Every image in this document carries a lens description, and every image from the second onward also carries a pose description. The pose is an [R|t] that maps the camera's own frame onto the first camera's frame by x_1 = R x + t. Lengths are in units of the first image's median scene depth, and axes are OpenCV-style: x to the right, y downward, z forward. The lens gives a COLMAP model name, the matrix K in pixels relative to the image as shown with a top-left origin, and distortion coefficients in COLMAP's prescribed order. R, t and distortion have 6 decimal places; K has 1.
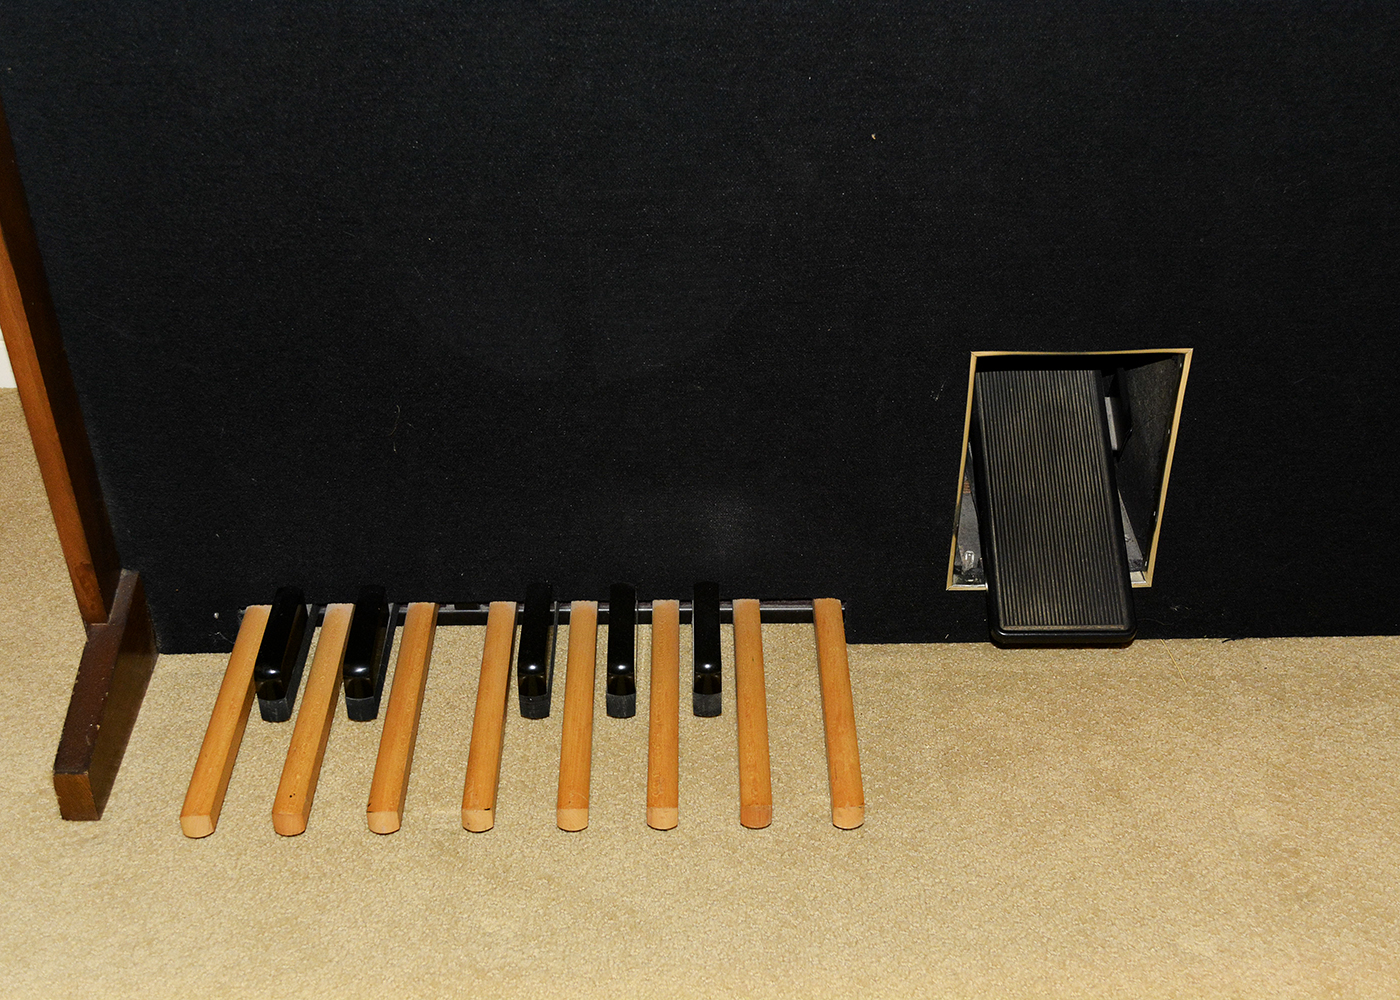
lens RADIAL K [[1677.5, 0, 700.0], [0, 1677.5, 500.0], [0, 0, 1]] dist [-0.042563, 0.018616]
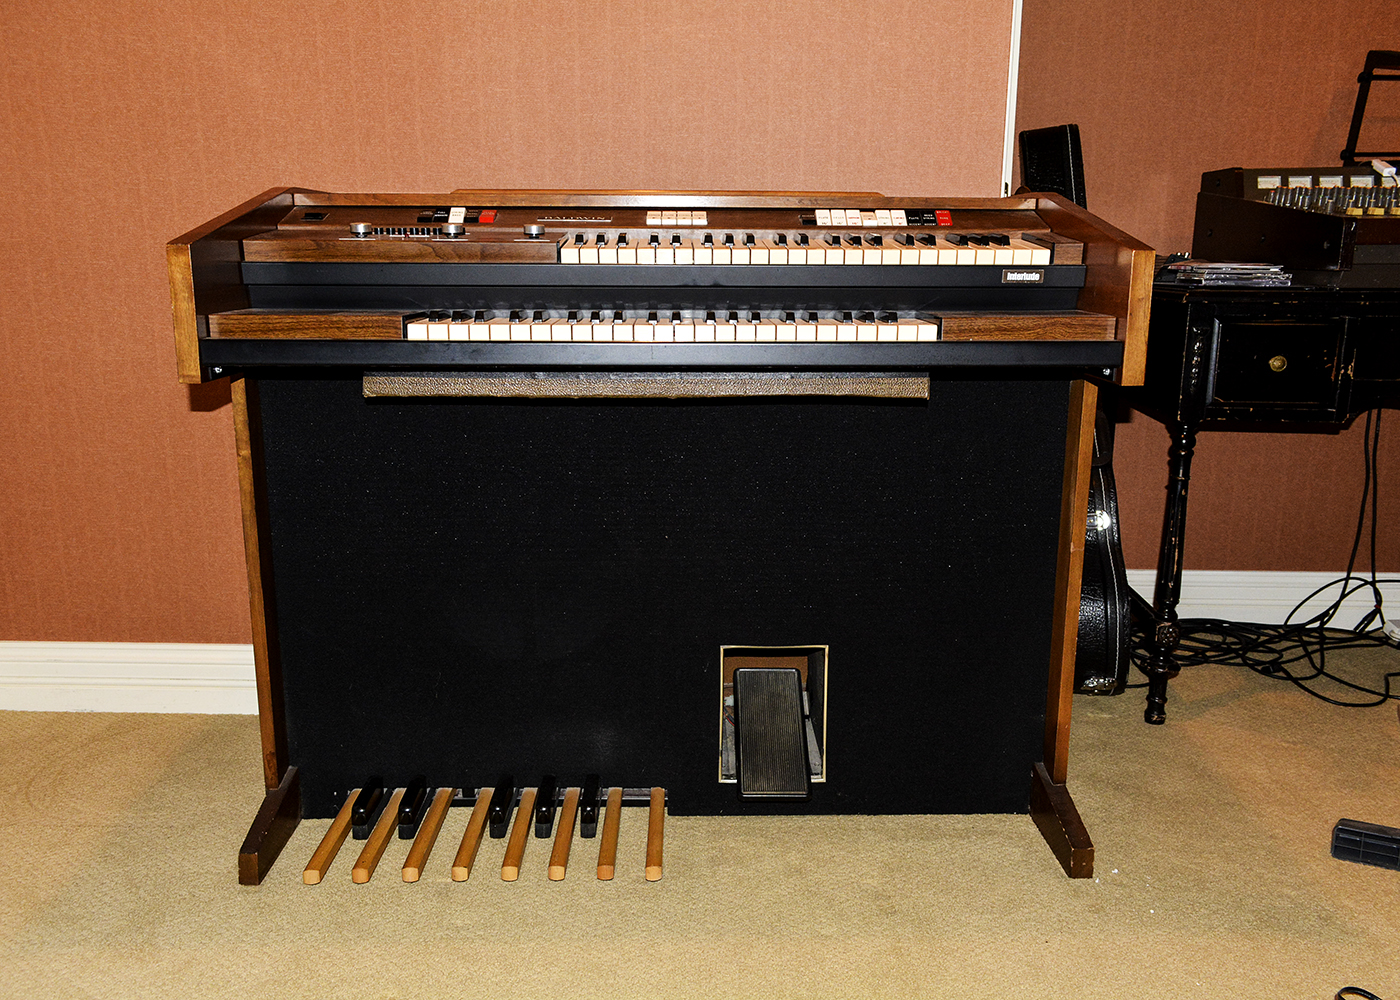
lens RADIAL K [[1141.5, 0, 681.6], [0, 1141.5, 499.4], [0, 0, 1]] dist [0.007952, 0.004978]
pose [[0.999939, 0.010503, -0.003476, 0.110688], [-0.011013, 0.915072, -0.403141, 0.296574], [-0.001053, 0.403154, 0.915131, -0.339381]]
